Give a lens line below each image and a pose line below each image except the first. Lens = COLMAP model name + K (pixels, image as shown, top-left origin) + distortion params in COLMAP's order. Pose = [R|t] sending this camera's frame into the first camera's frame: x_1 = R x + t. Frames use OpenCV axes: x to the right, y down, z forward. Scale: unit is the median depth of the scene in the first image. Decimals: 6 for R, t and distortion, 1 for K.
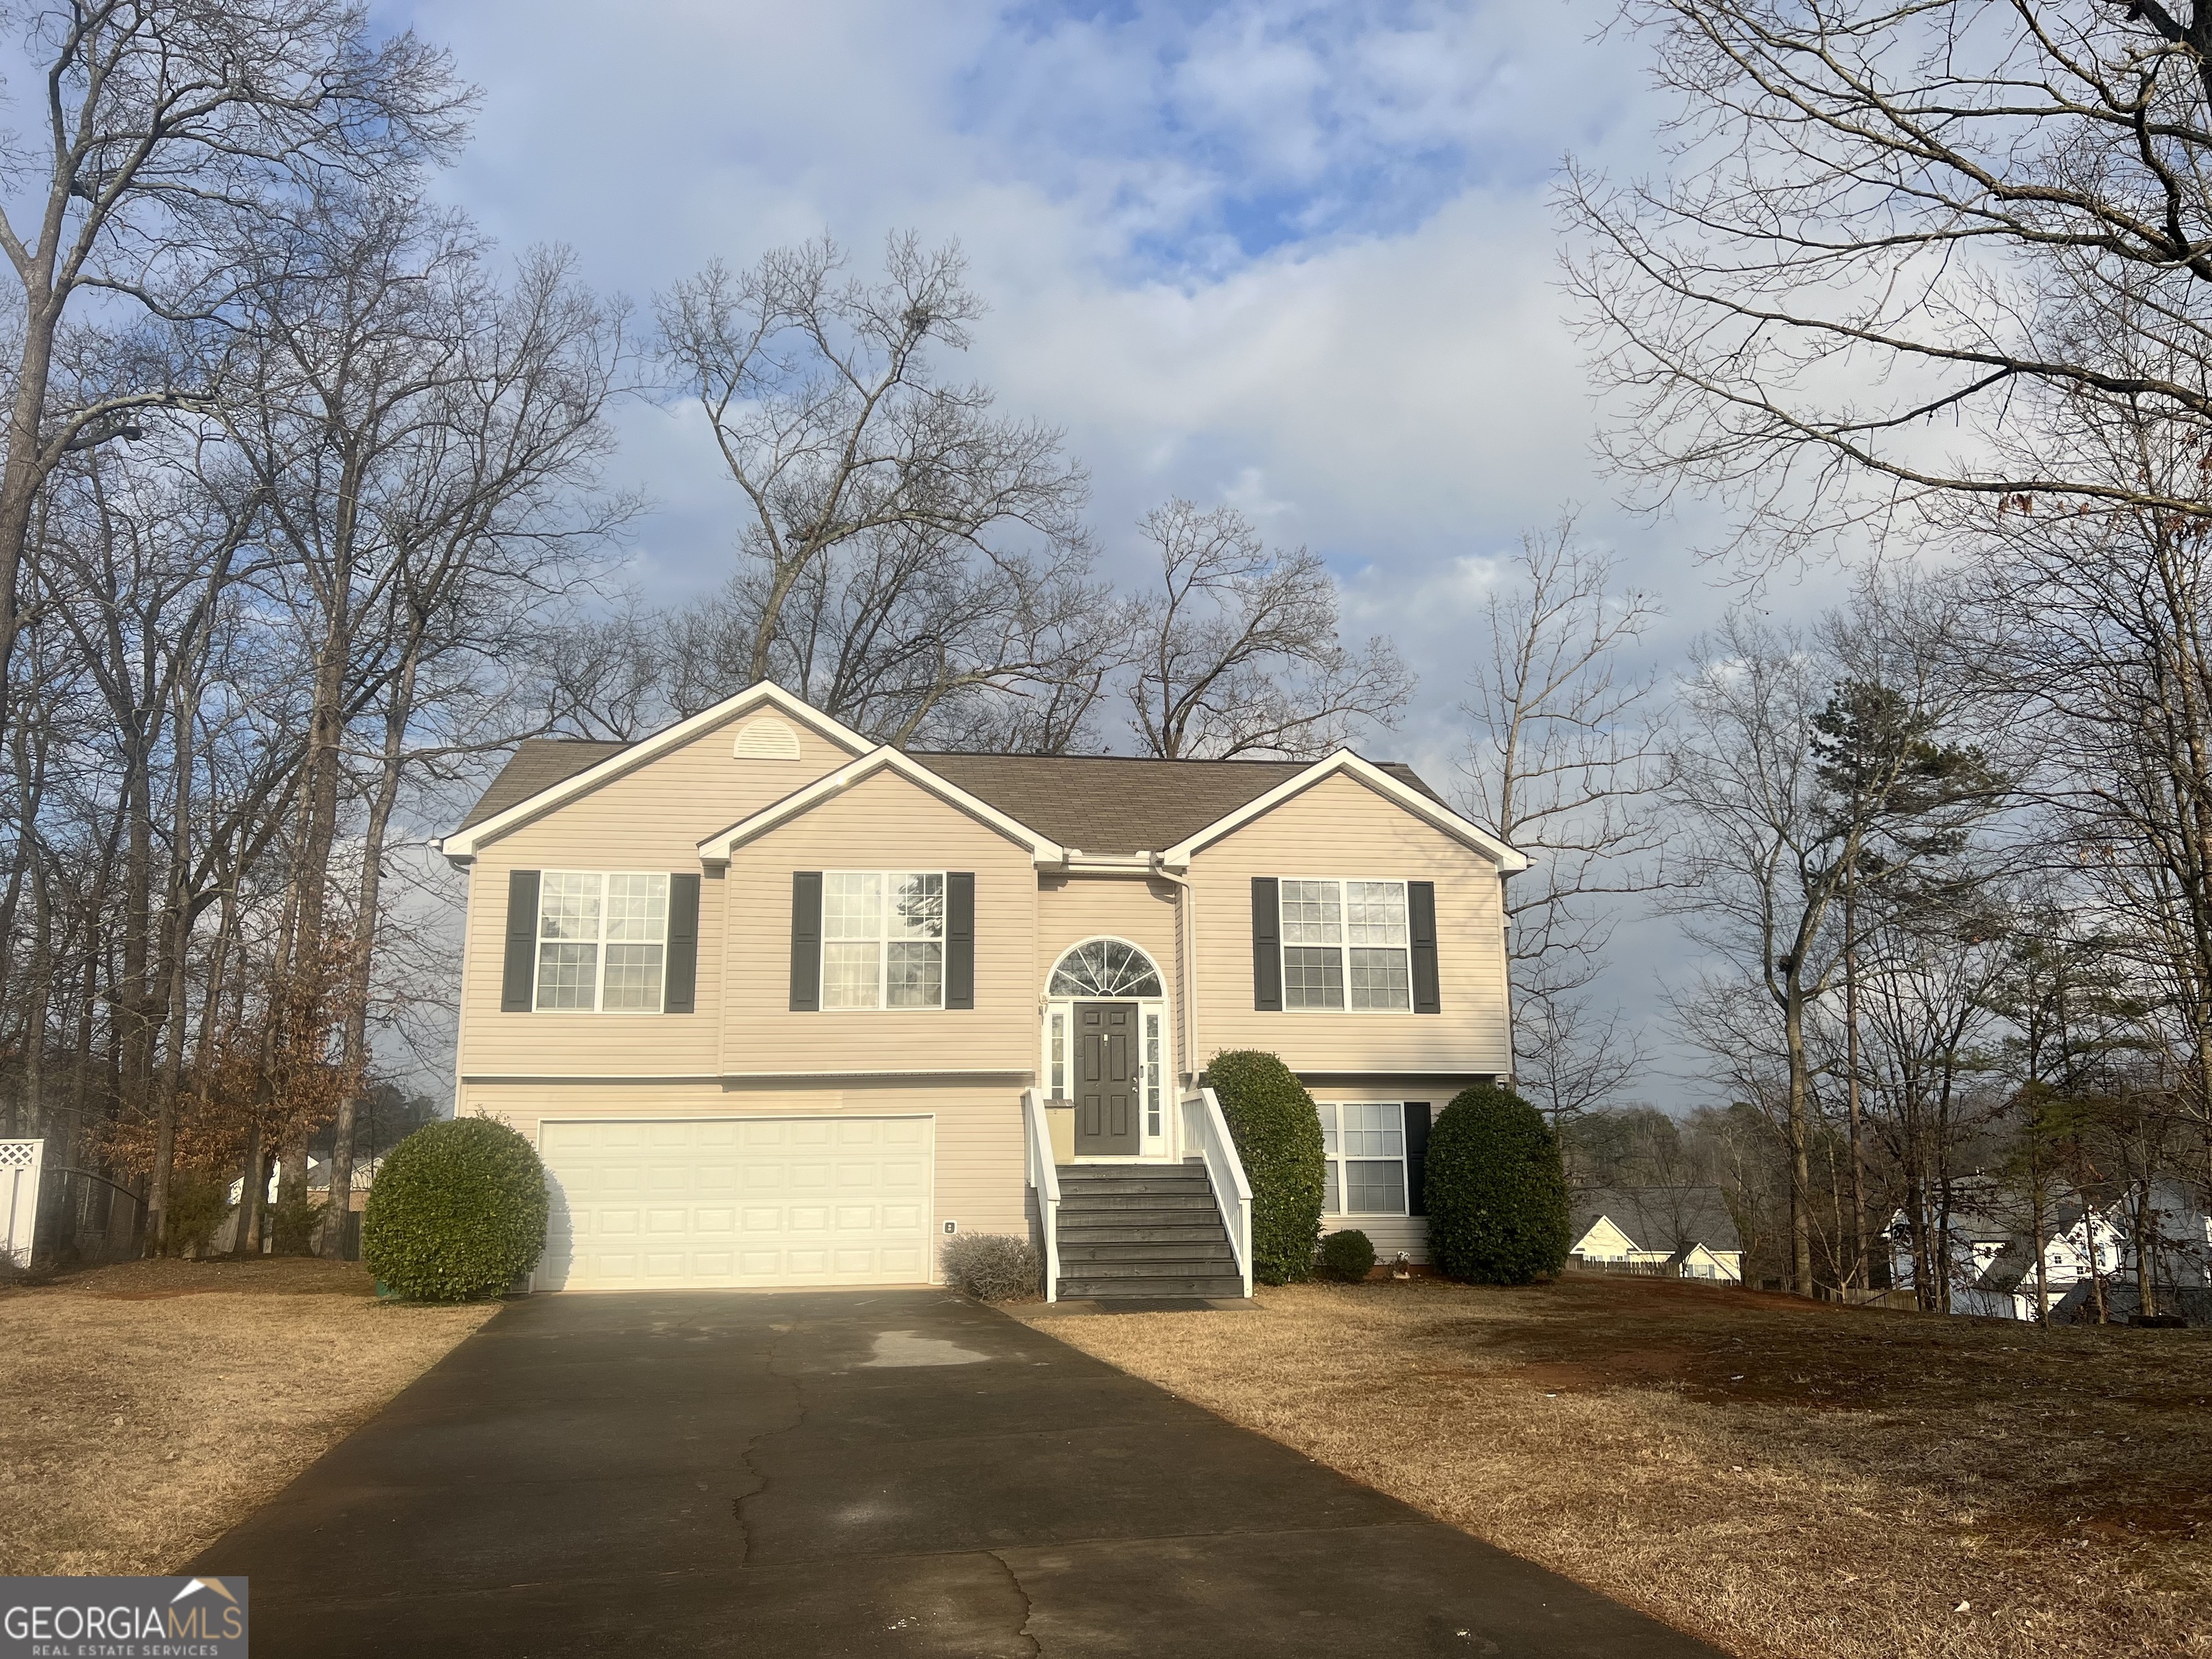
lens RADIAL K [[1661.1, 0, 1106.0], [0, 1661.1, 829.5], [0, 0, 1]] dist [0.116150, -0.142579]
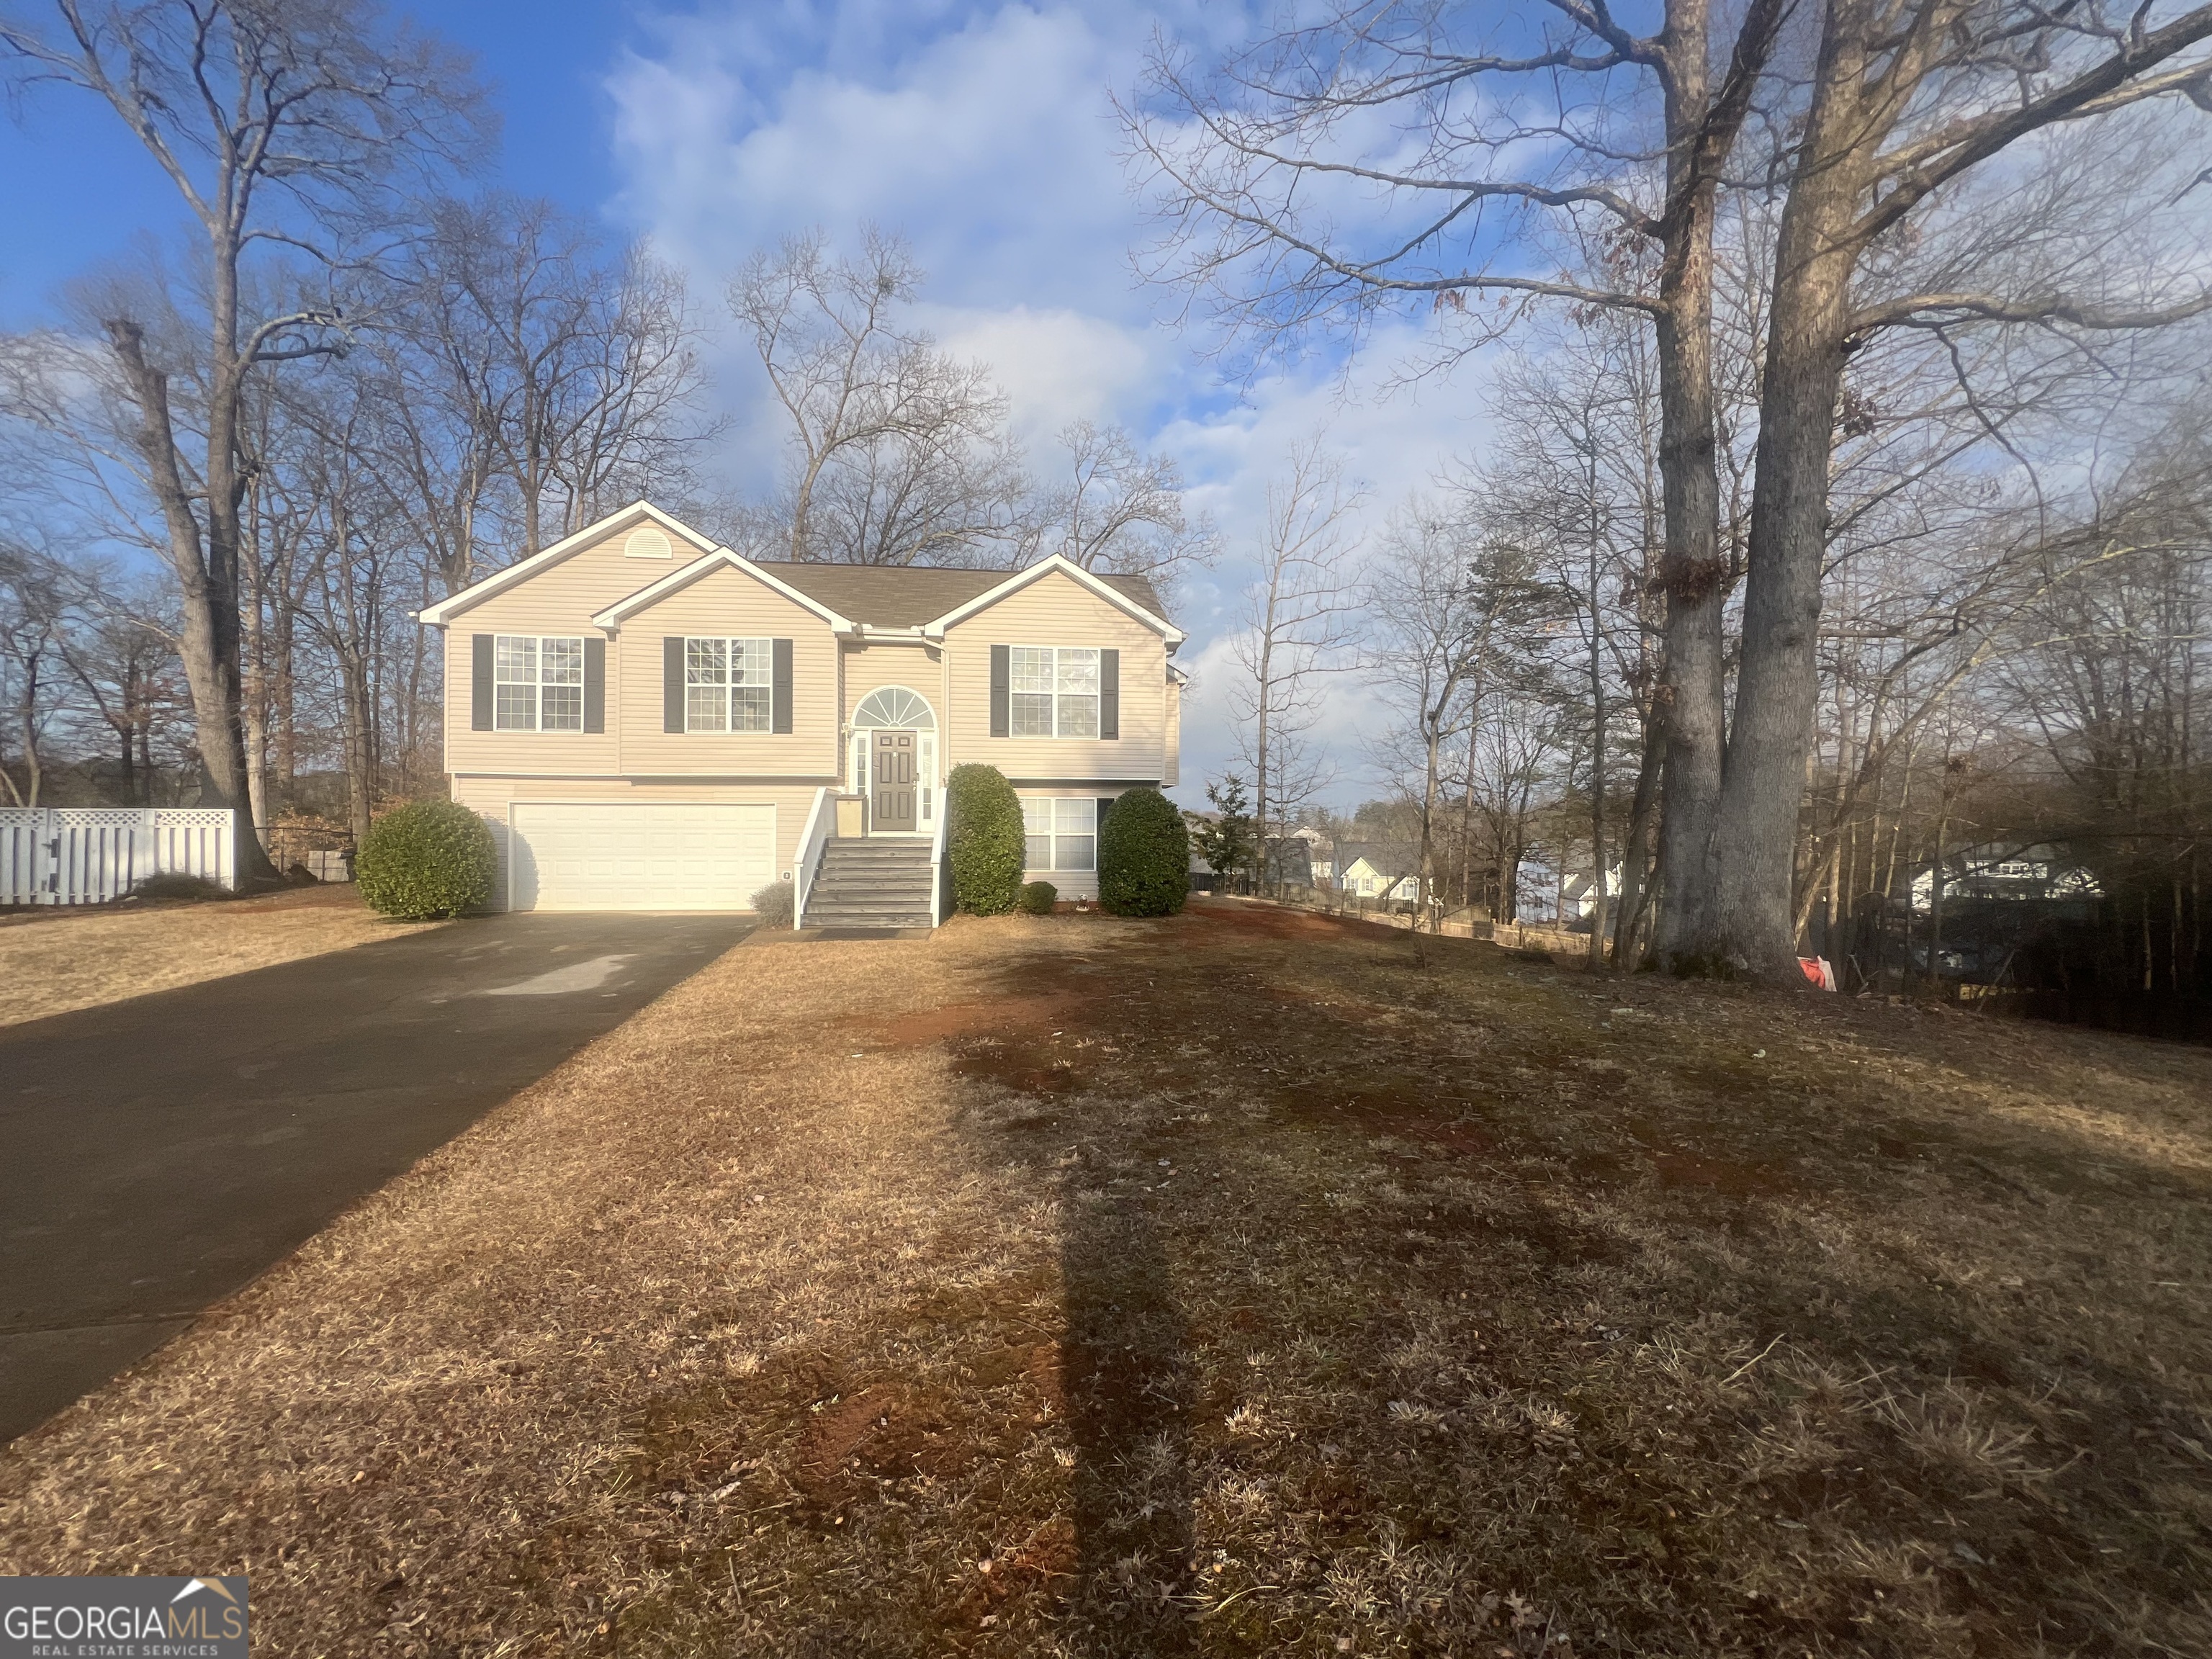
lens RADIAL K [[894.7, 0, 1106.0], [0, 894.7, 829.5], [0, 0, 1]] dist [0.000808, -0.000081]
pose [[0.999536, 0.012762, -0.027646, 0.212043], [-0.006982, 0.979796, 0.199877, 0.029734], [0.029638, -0.199591, 0.979431, 0.208048]]
